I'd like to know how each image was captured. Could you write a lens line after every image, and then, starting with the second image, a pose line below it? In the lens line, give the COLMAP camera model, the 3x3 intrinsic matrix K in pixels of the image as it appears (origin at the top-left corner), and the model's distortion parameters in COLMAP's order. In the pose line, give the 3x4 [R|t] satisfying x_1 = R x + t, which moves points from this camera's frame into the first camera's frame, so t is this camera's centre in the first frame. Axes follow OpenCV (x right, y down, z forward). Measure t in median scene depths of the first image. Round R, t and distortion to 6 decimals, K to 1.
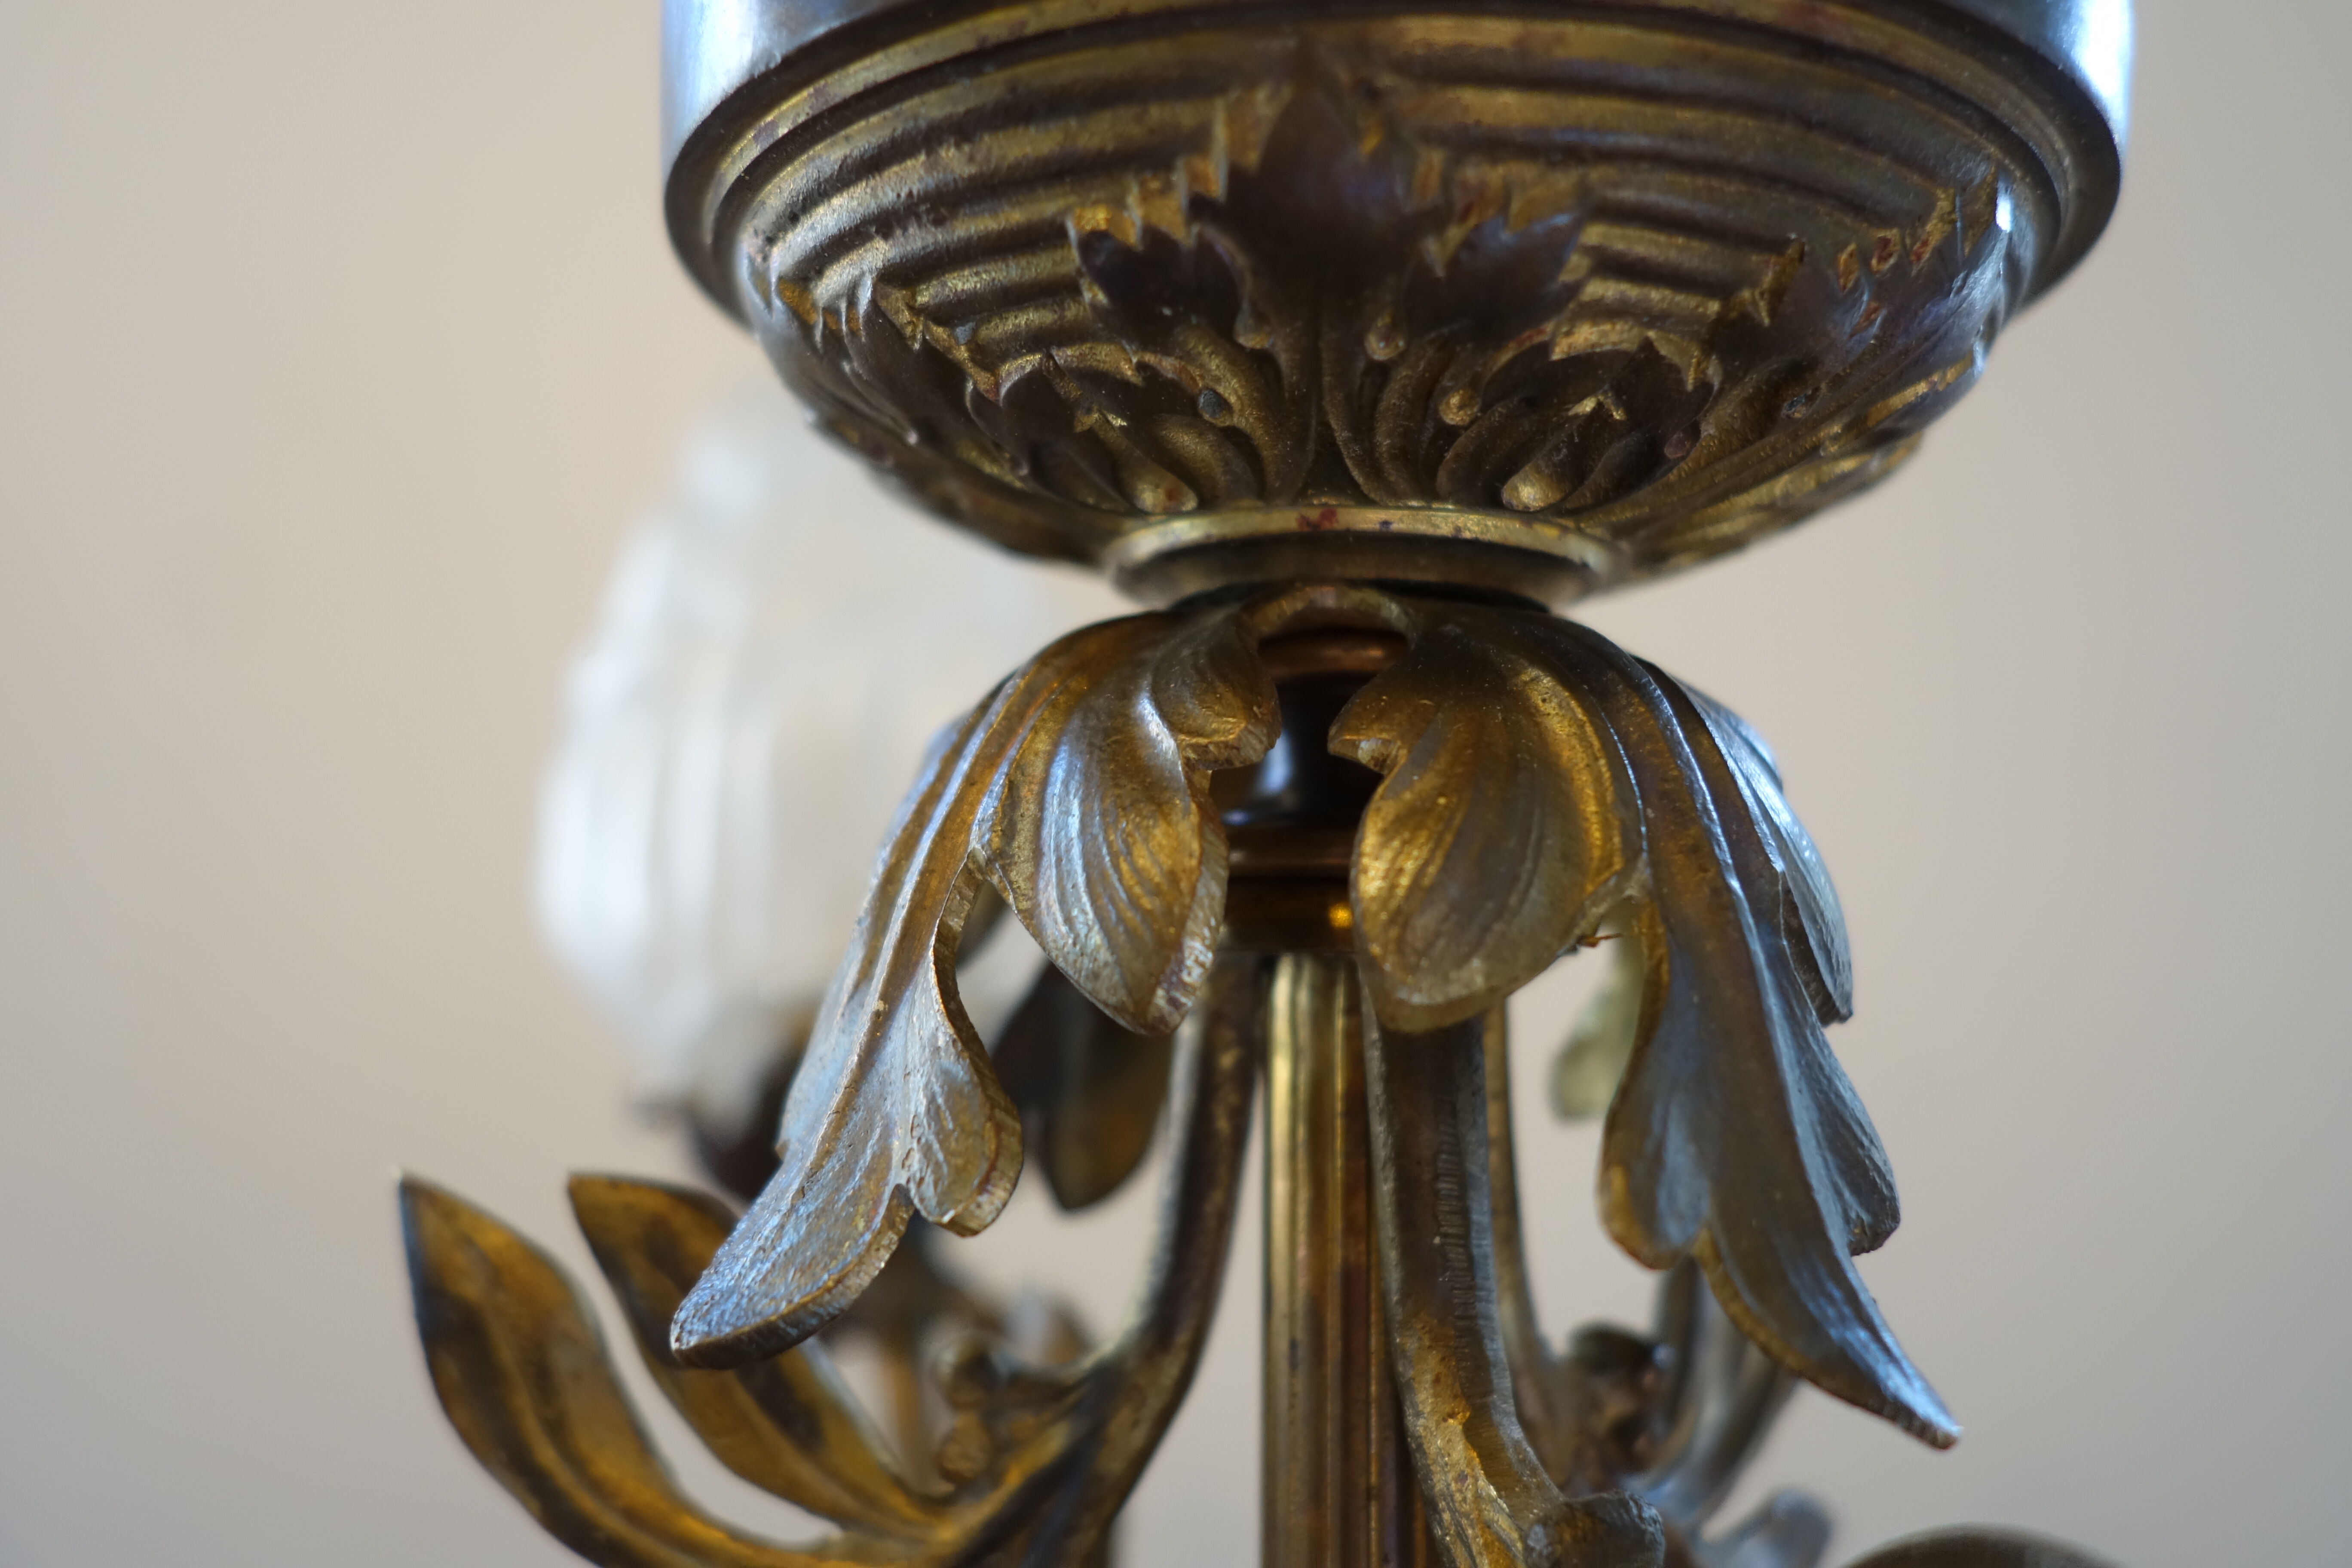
lens RADIAL K [[1790.1, 0, 1160.6], [0, 1790.1, 728.1], [0, 0, 1]] dist [0.024350, 0.003572]
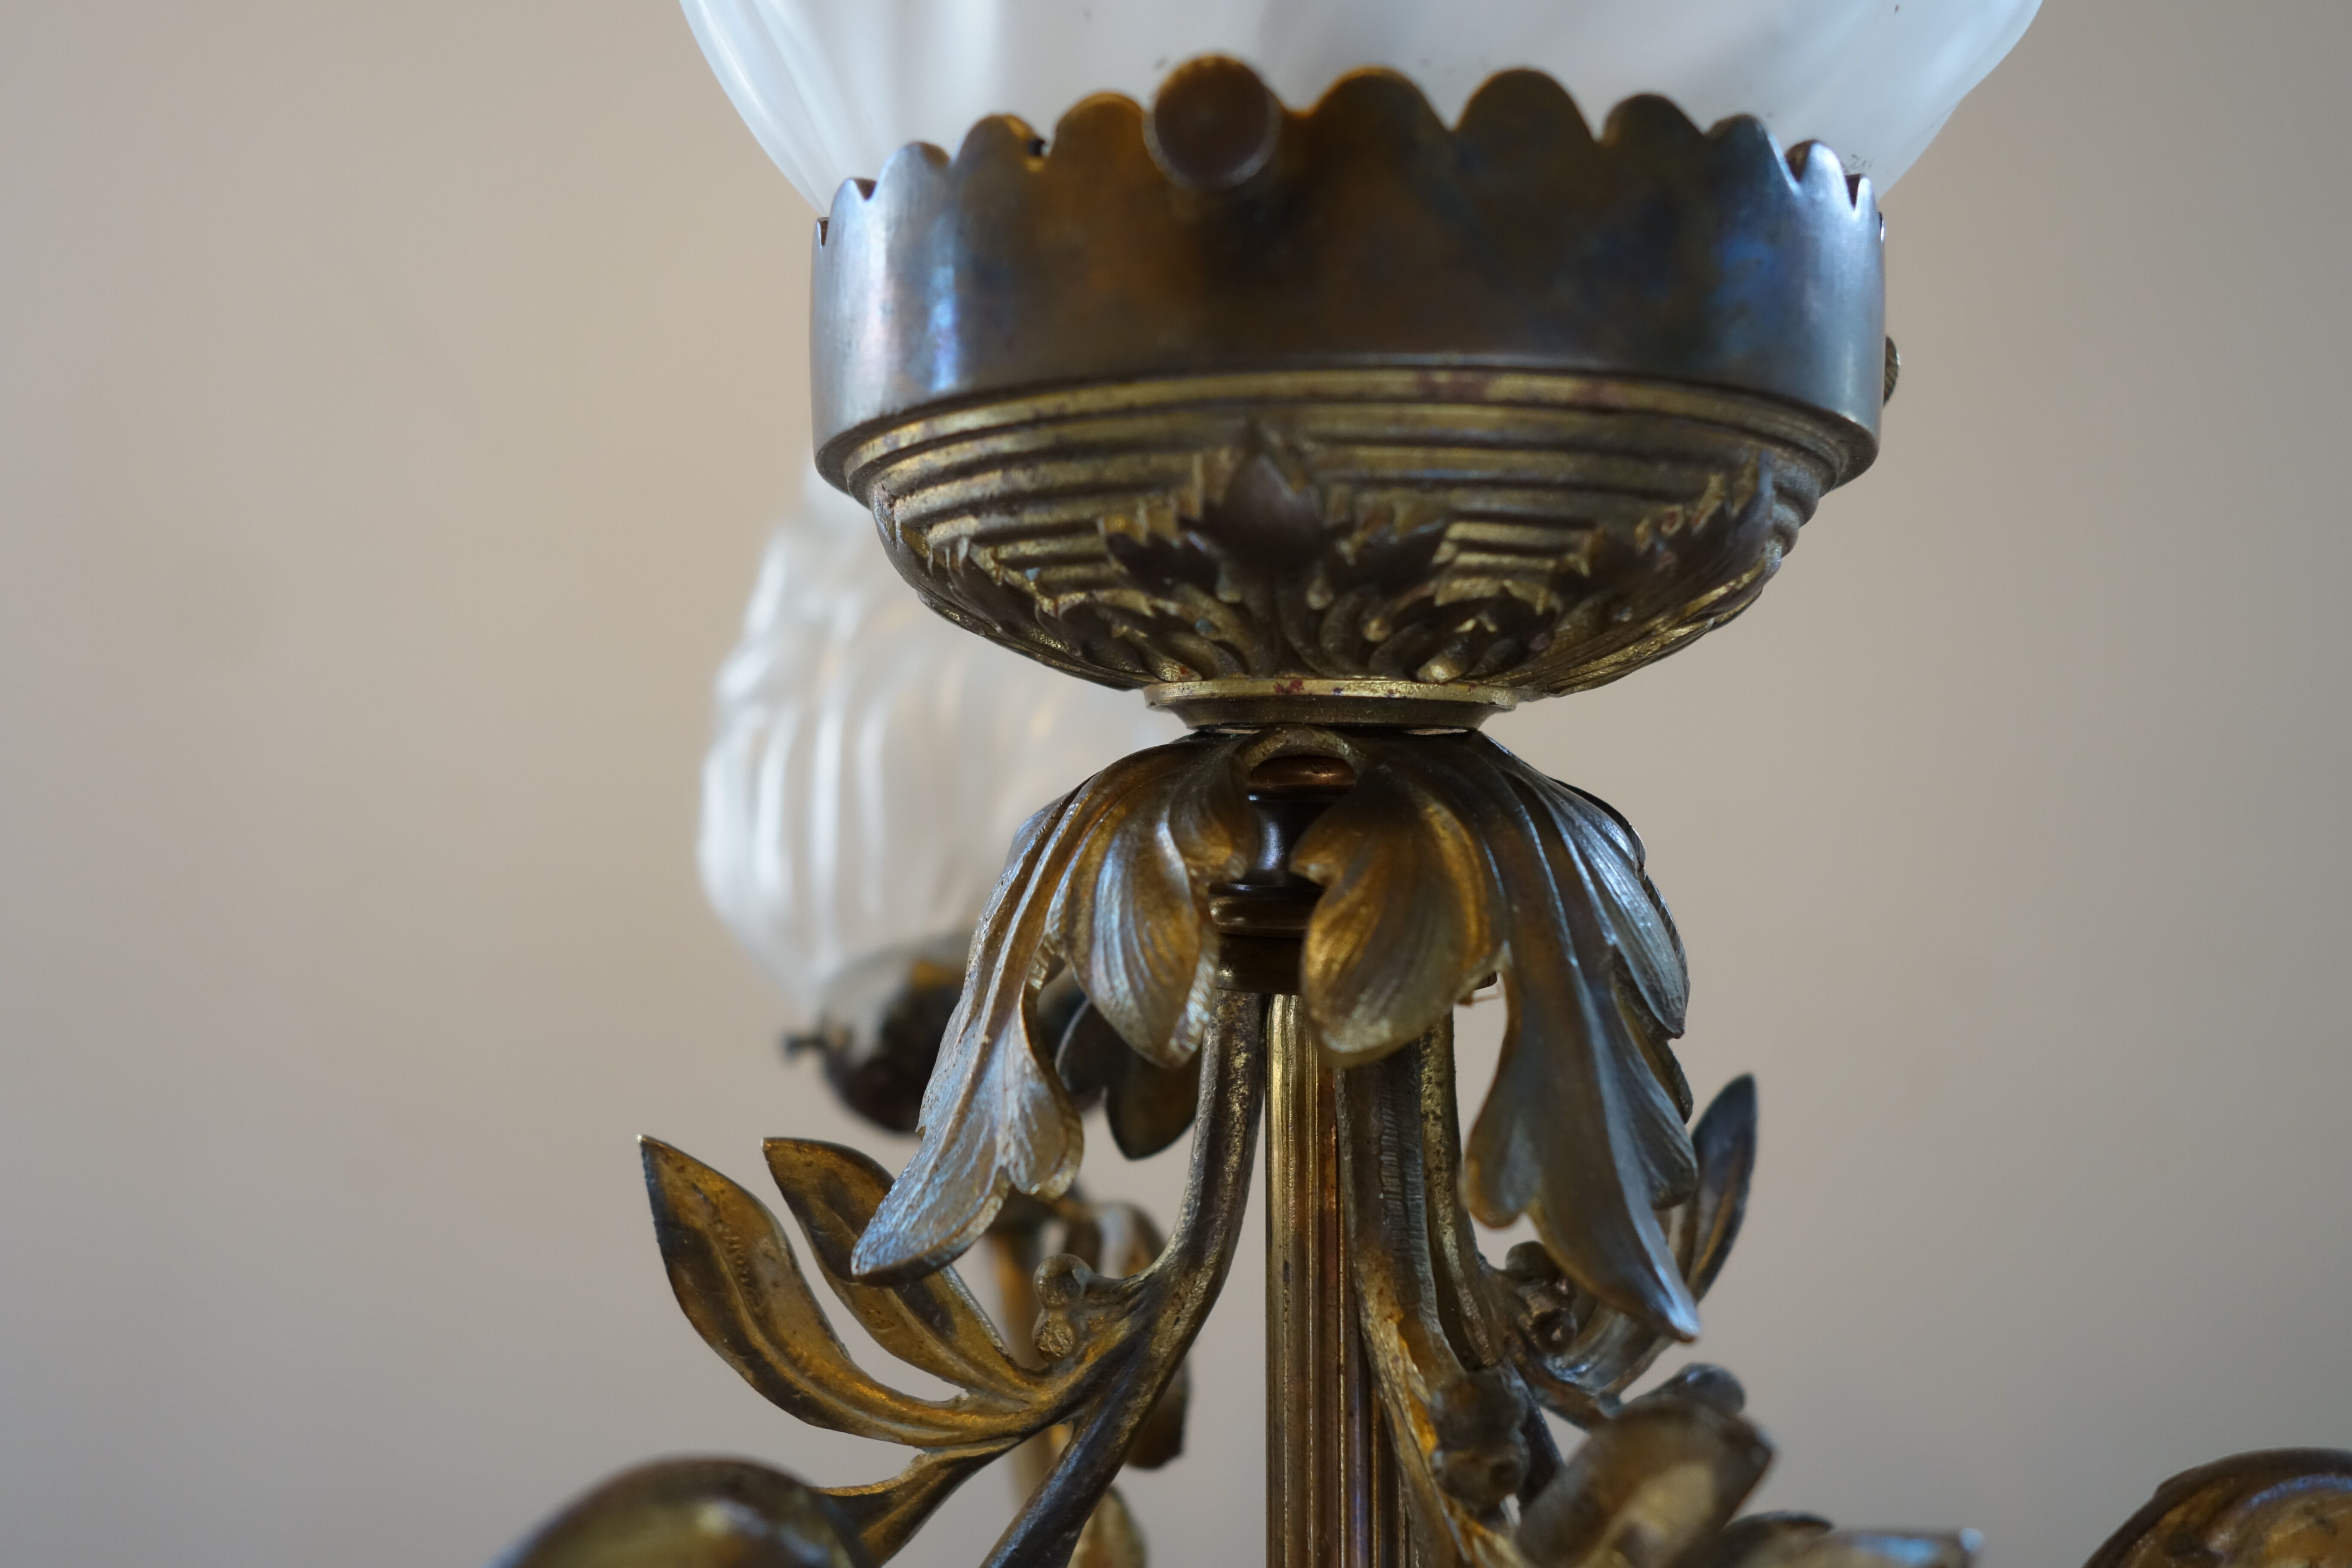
lens RADIAL K [[1790.1, 0, 1160.6], [0, 1790.1, 728.1], [0, 0, 1]] dist [0.024350, 0.003572]
pose [[0.998222, -0.016926, -0.057149, 0.071477], [0.020558, 0.997766, 0.063562, -0.186776], [0.055946, -0.064623, 0.996340, -0.419323]]
